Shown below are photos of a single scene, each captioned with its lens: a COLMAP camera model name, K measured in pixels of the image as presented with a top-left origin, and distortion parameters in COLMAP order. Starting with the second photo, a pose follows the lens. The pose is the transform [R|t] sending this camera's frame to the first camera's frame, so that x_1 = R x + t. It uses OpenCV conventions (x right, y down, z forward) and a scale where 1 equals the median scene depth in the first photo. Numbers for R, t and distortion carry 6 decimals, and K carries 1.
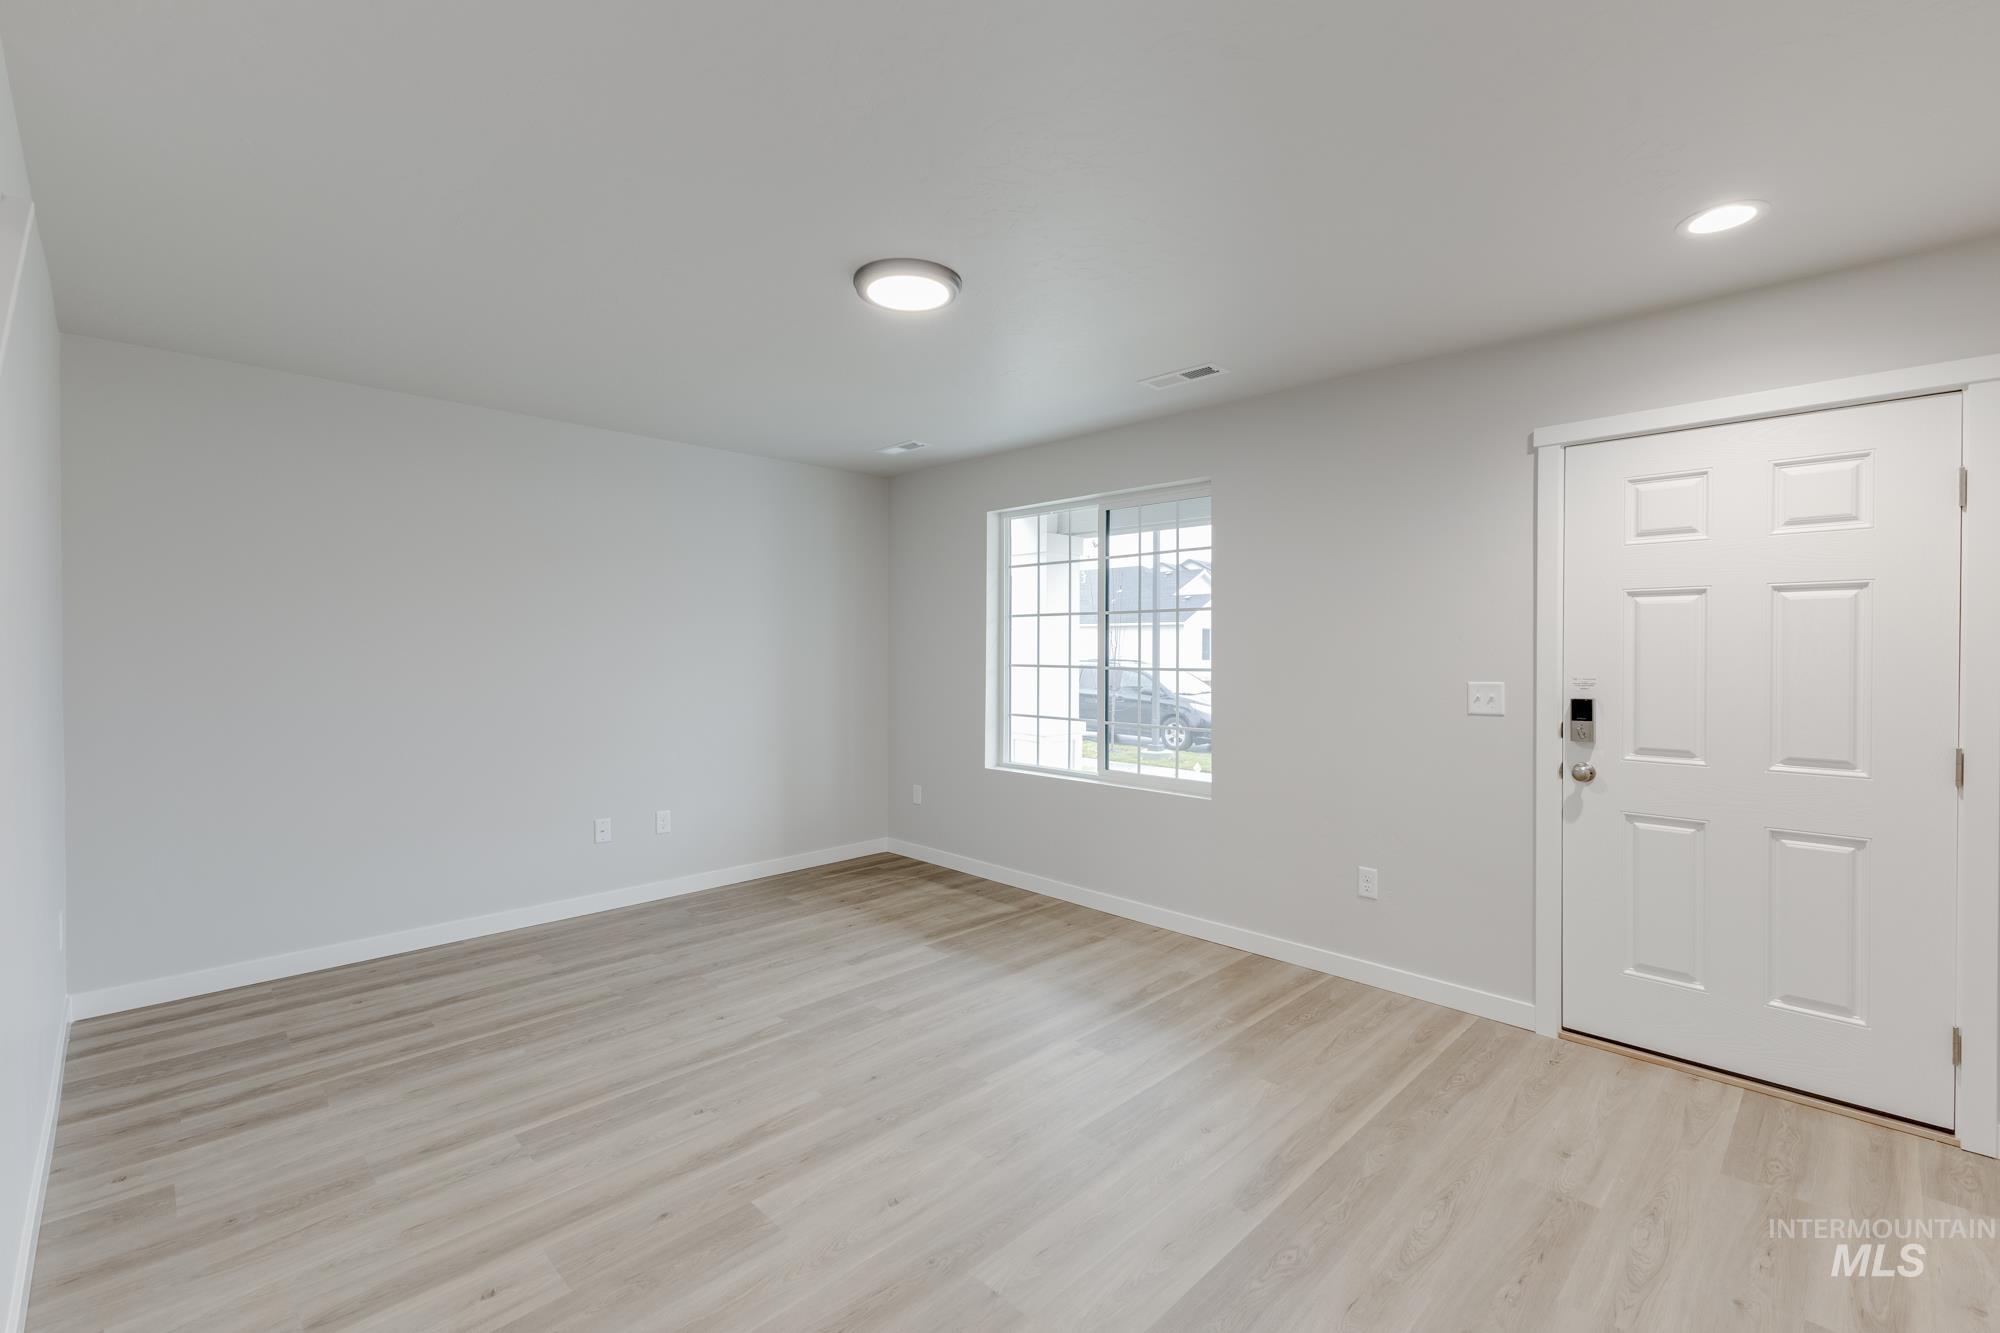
lens RADIAL K [[866.2, 0, 1005.1], [0, 866.2, 661.0], [0, 0, 1]] dist [0.000104, -0.000592]
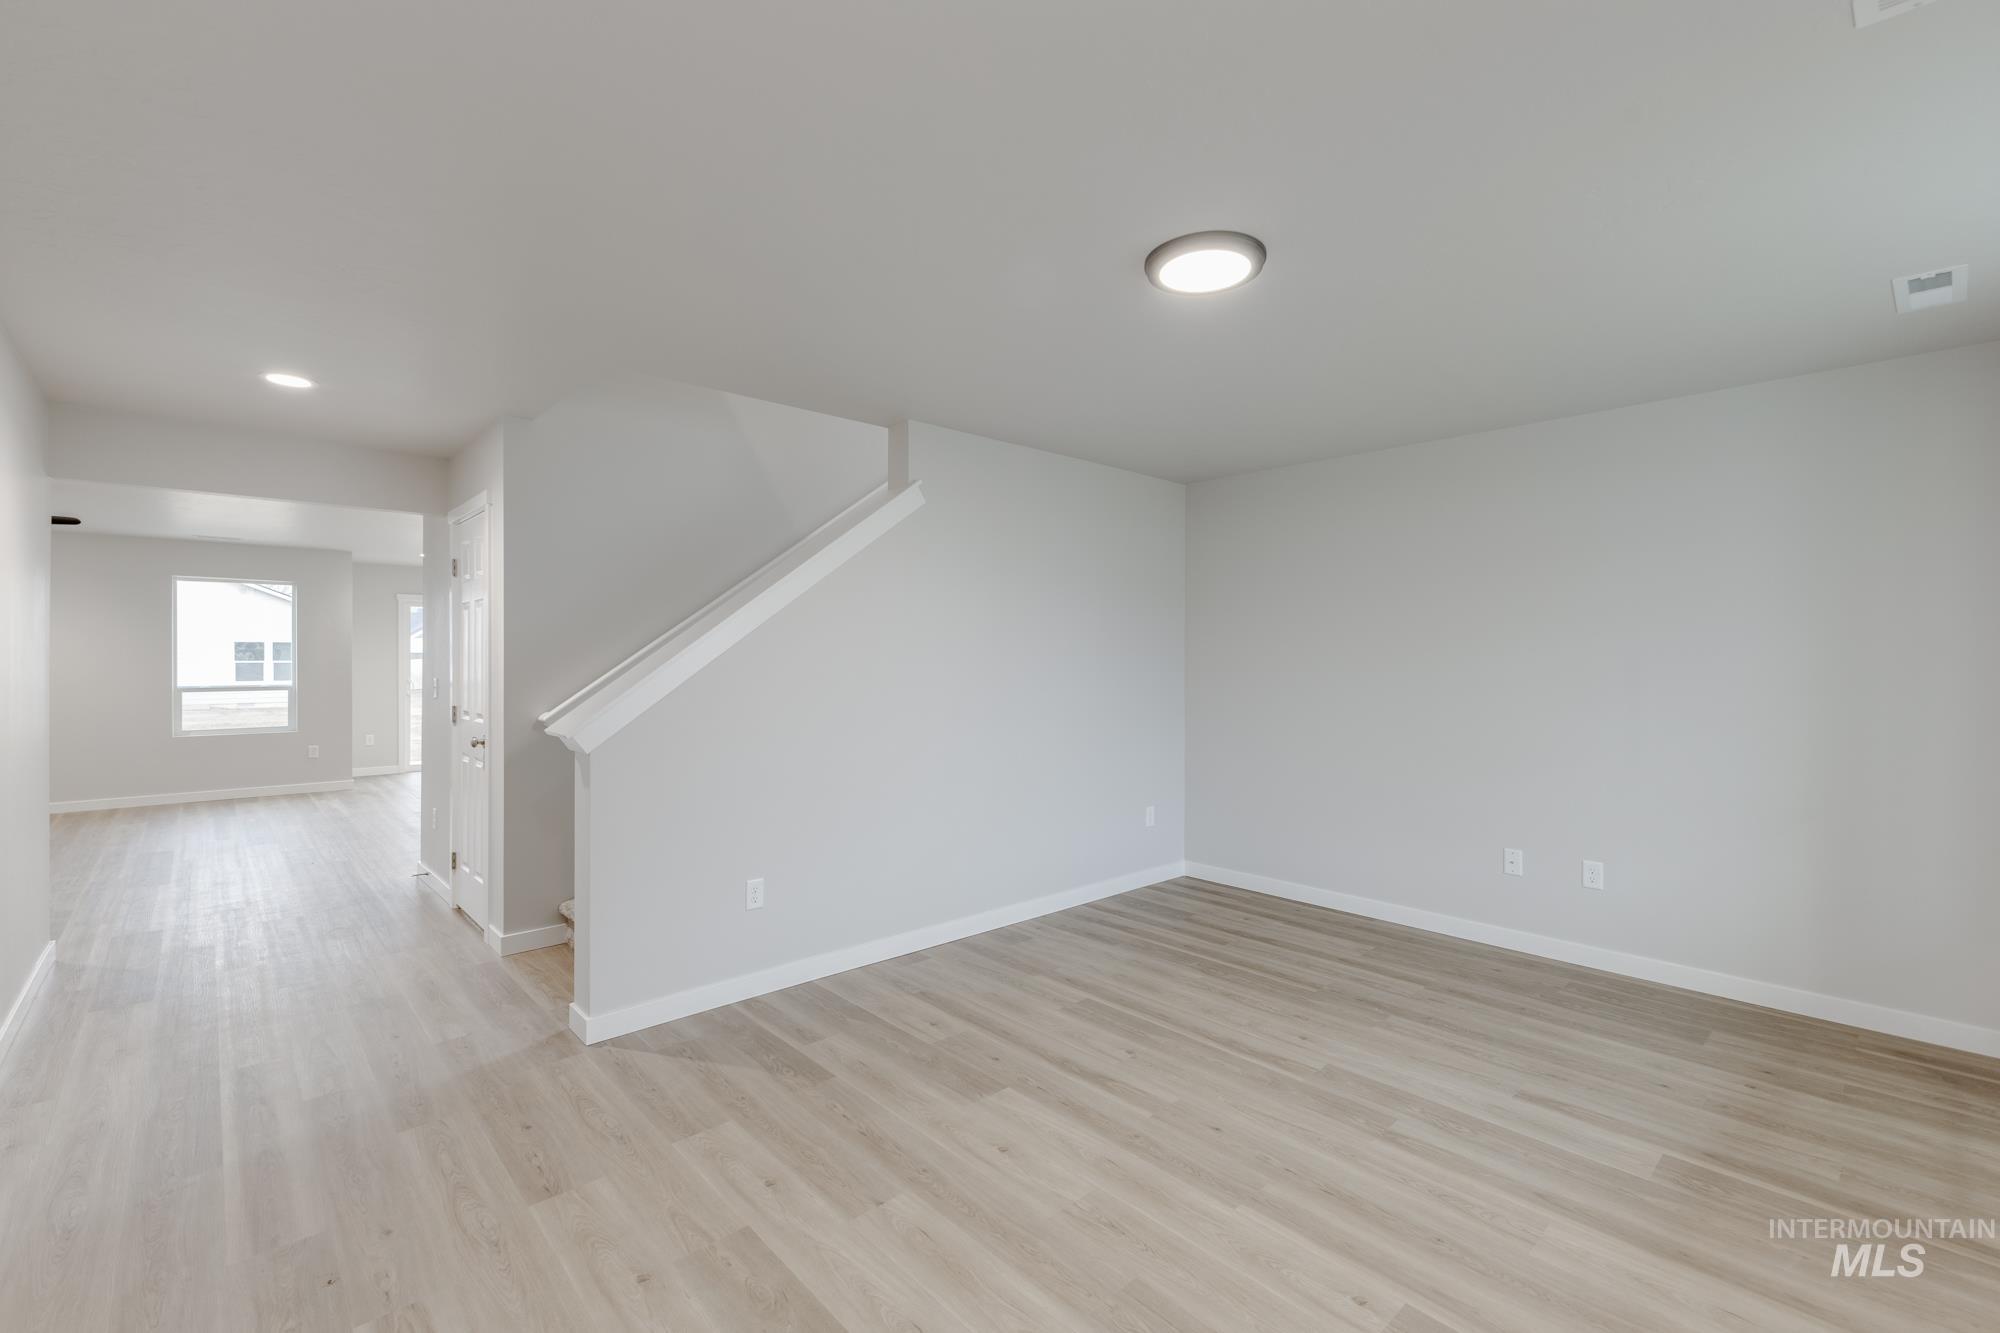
lens RADIAL K [[866.2, 0, 1005.1], [0, 866.2, 661.0], [0, 0, 1]] dist [0.000104, -0.000592]
pose [[-0.045983, 0.002149, -0.998940, 0.634568], [-0.020977, 0.999775, 0.003117, -0.013183], [0.998722, 0.021098, -0.045928, 0.655361]]
